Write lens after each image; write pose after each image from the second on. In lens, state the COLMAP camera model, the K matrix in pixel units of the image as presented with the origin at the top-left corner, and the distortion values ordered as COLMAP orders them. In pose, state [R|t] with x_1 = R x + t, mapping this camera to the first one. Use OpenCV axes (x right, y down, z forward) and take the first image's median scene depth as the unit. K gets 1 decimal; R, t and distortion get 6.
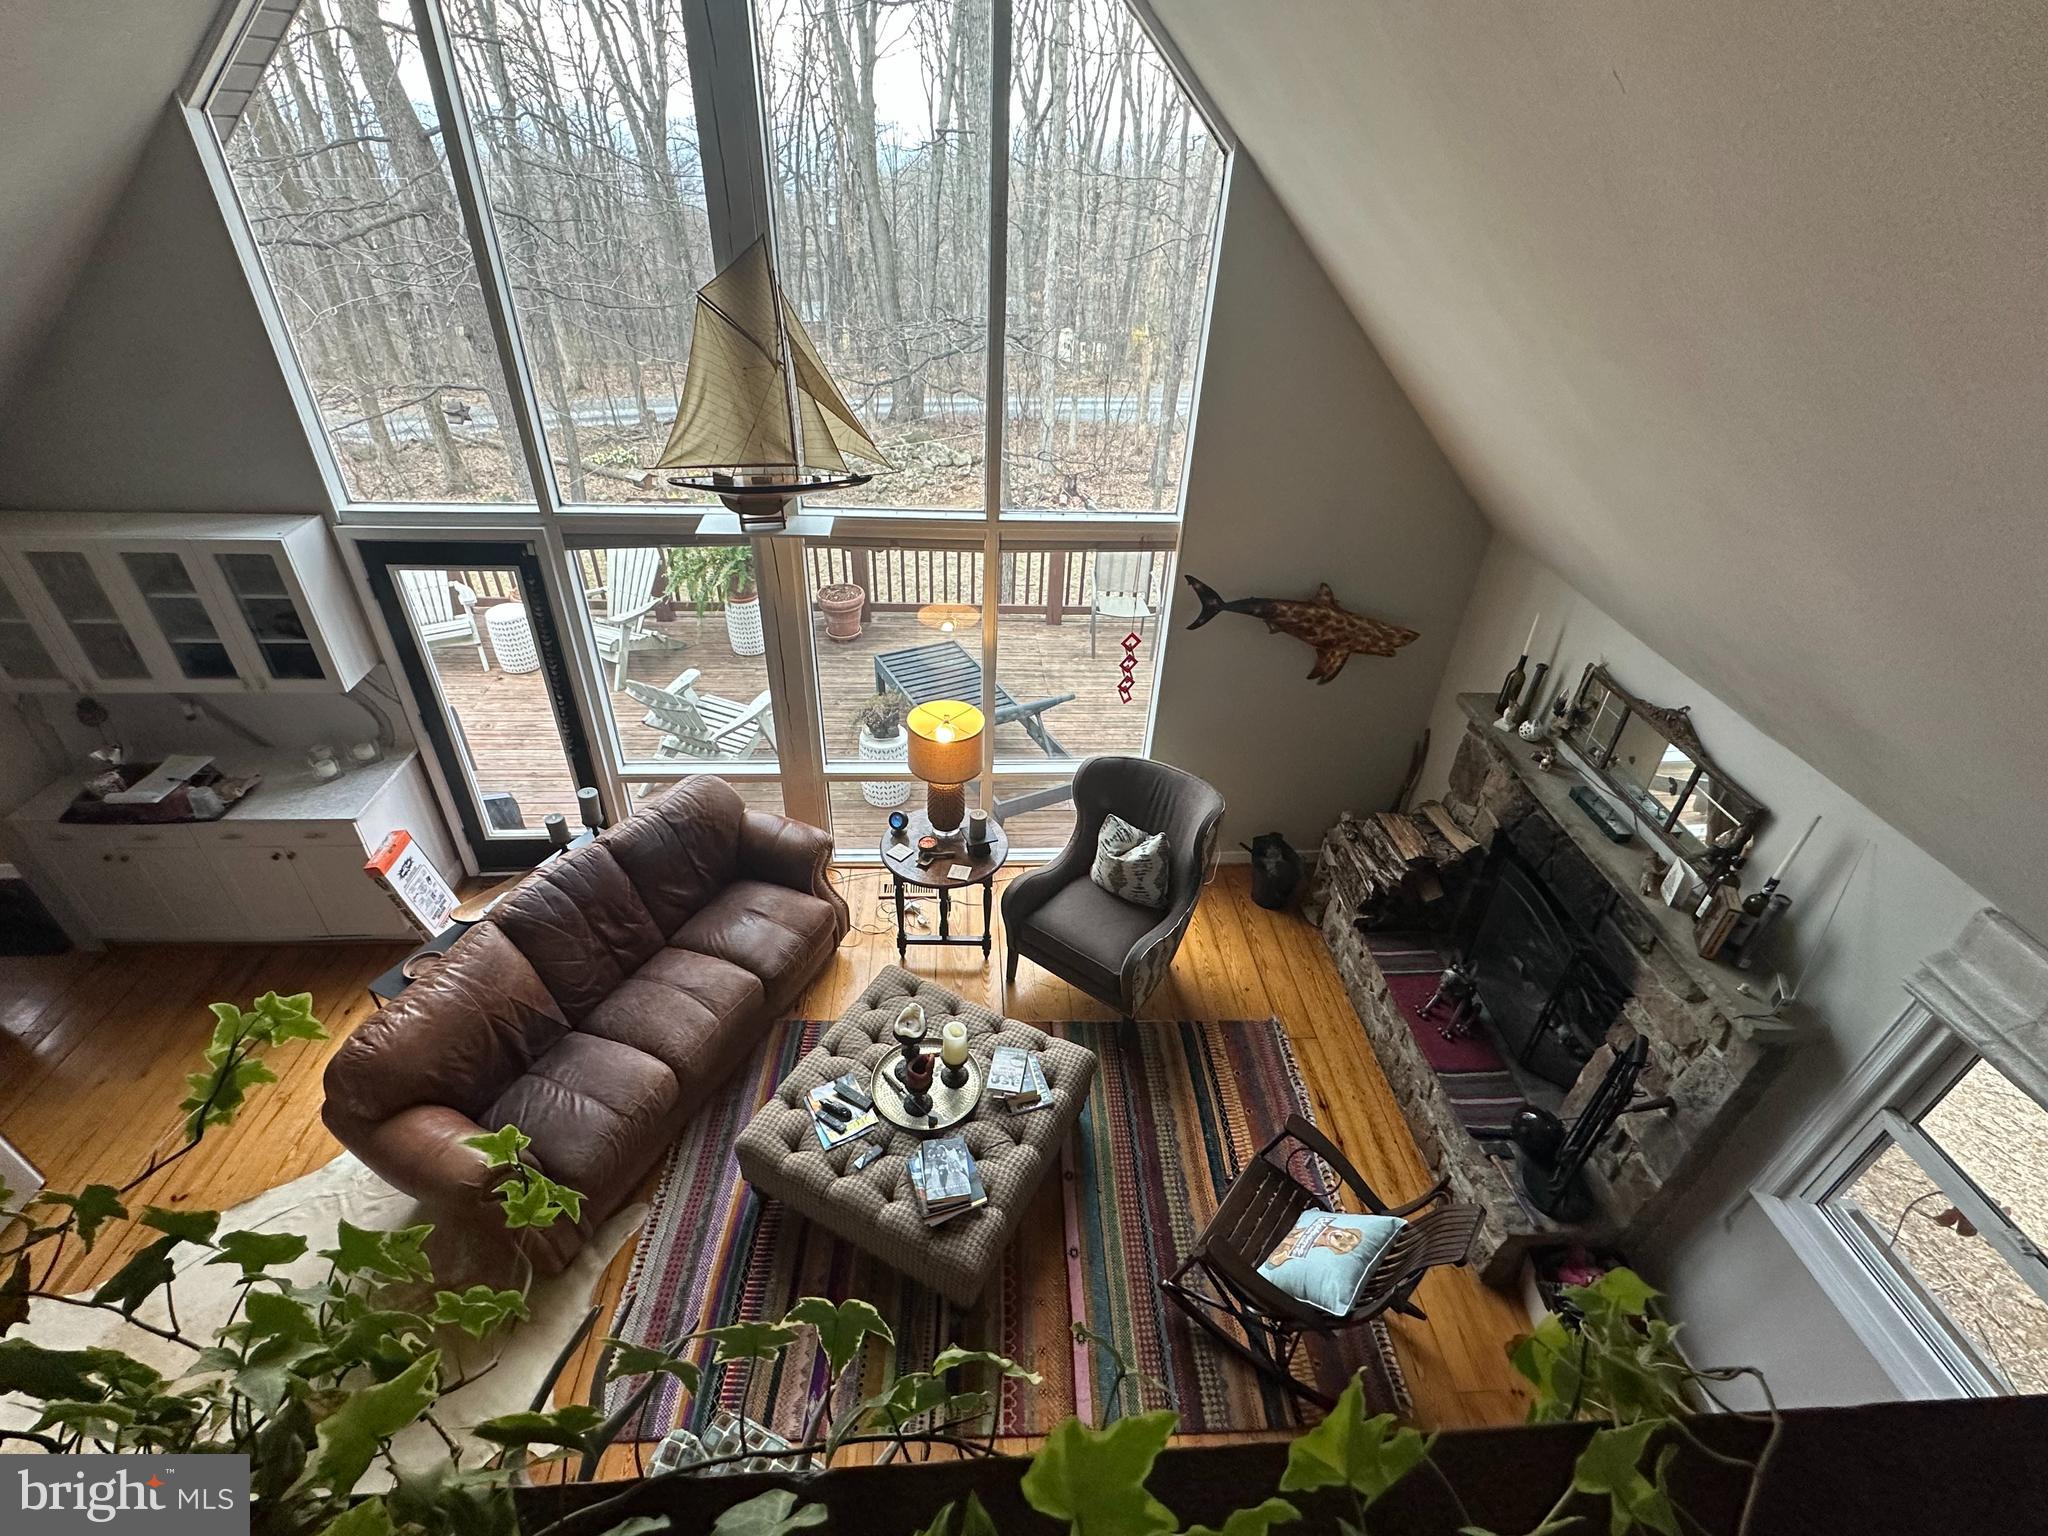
lens RADIAL K [[950.3, 0, 1024.0], [0, 950.3, 768.0], [0, 0, 1]] dist [-0.000223, -0.000119]
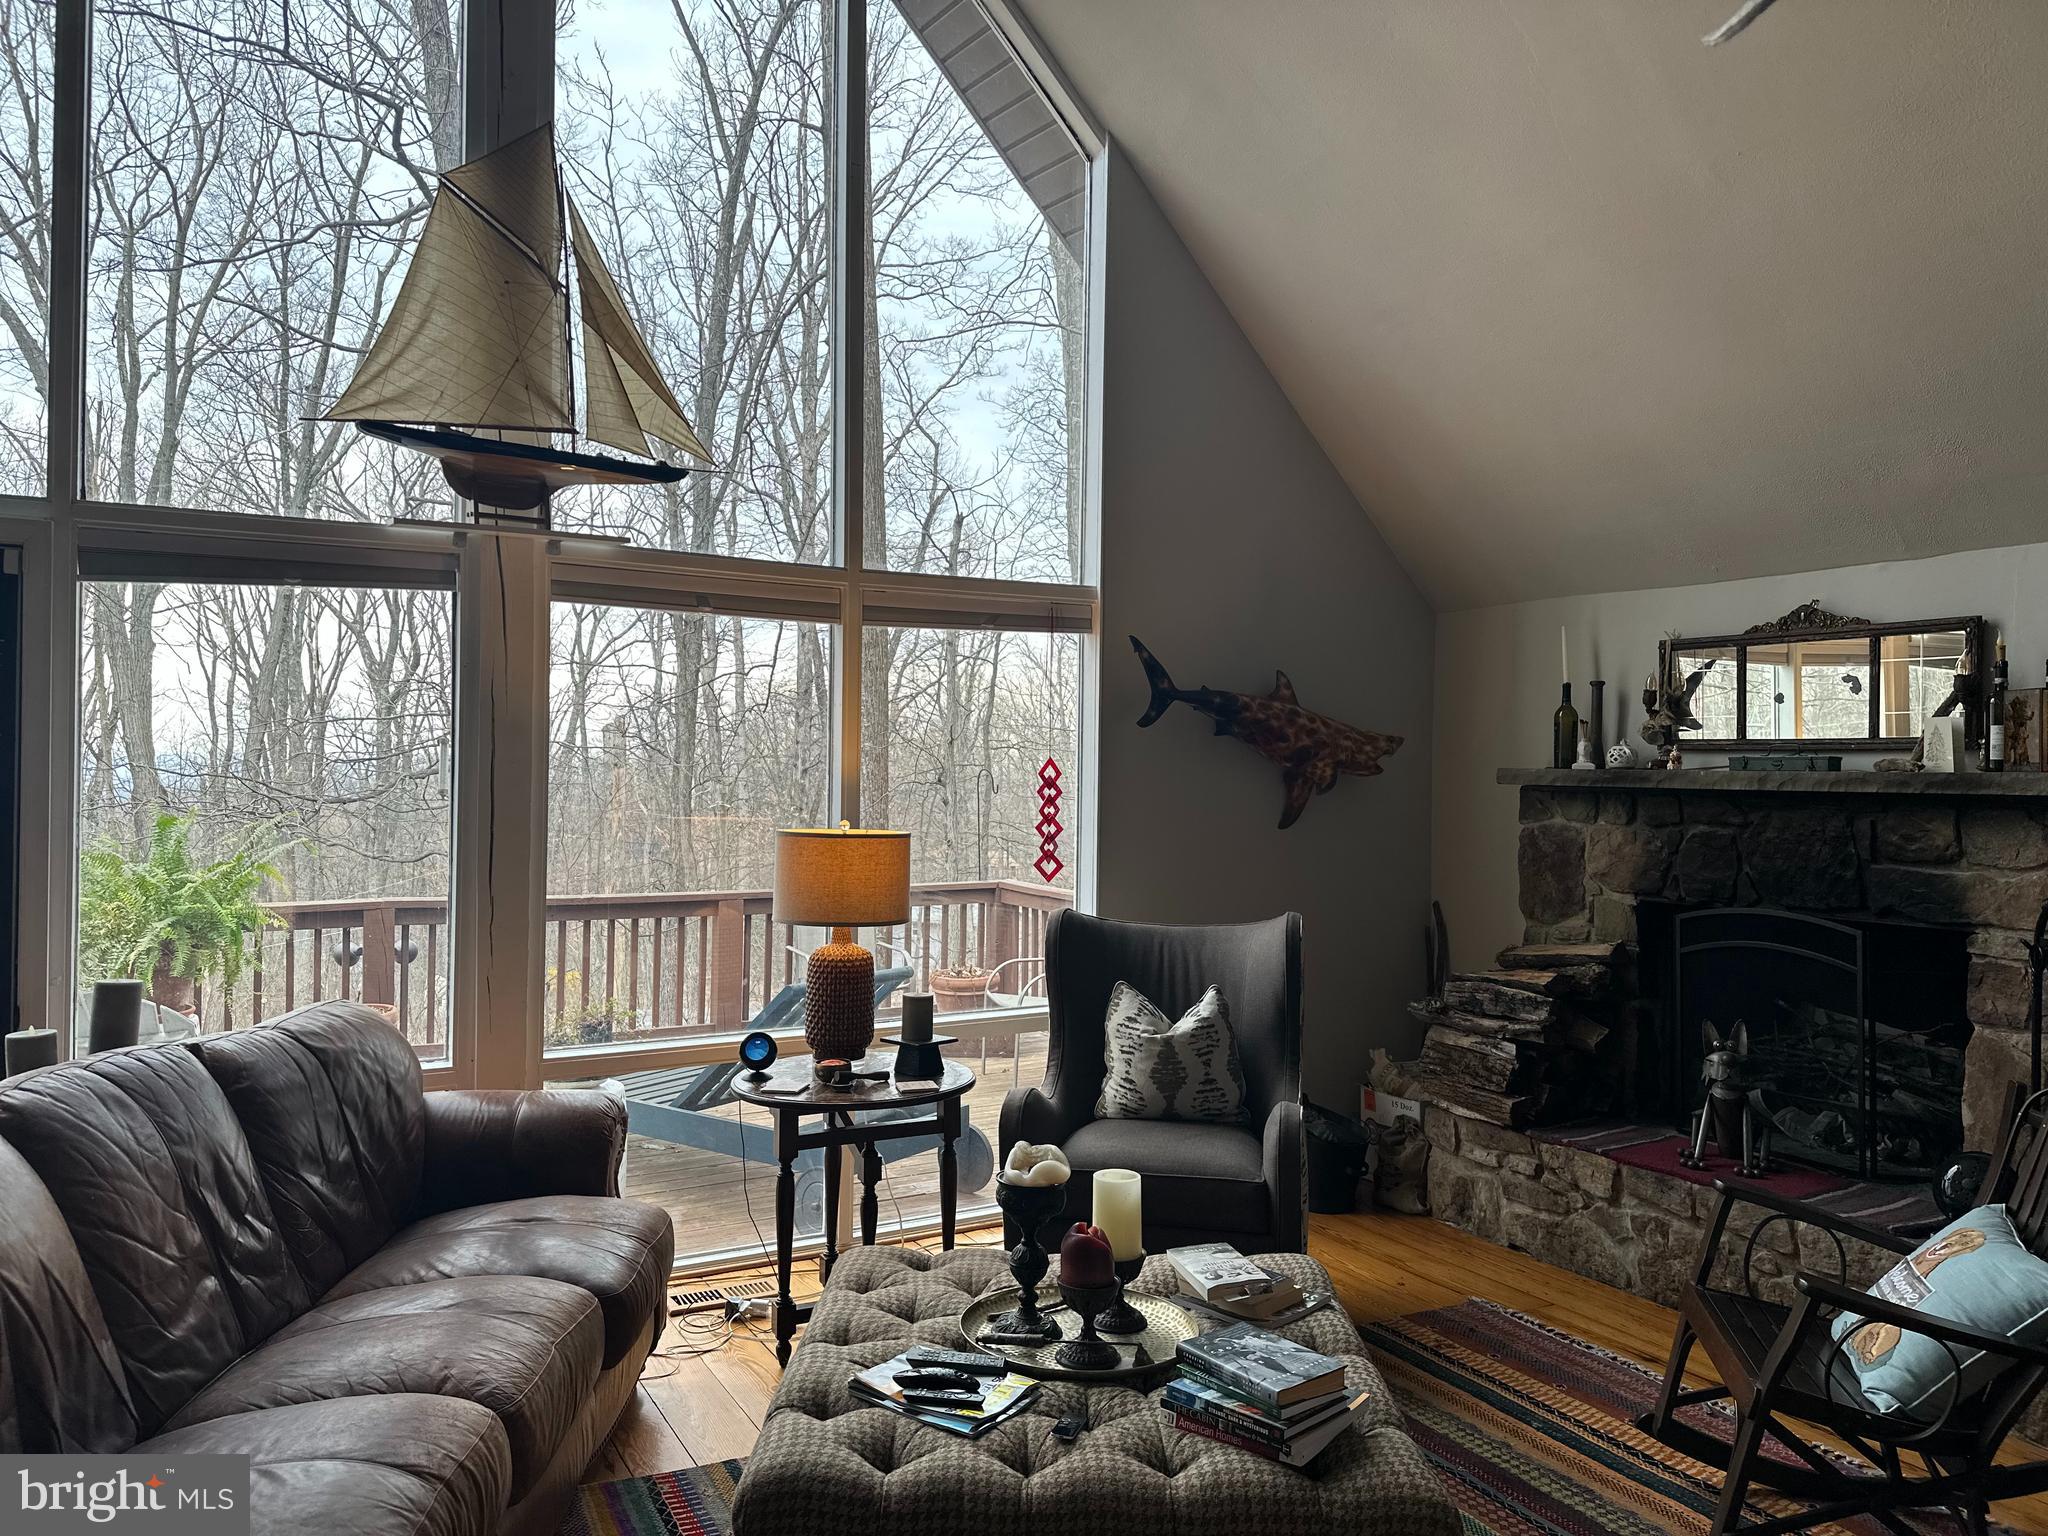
lens RADIAL K [[1423.8, 0, 1024.0], [0, 1423.8, 768.0], [0, 0, 1]] dist [0.130636, -0.203210]
pose [[0.904880, -0.035520, 0.424181, -0.371985], [0.264223, 0.828161, -0.494302, 0.400863], [-0.333733, 0.559363, 0.758772, 0.290771]]
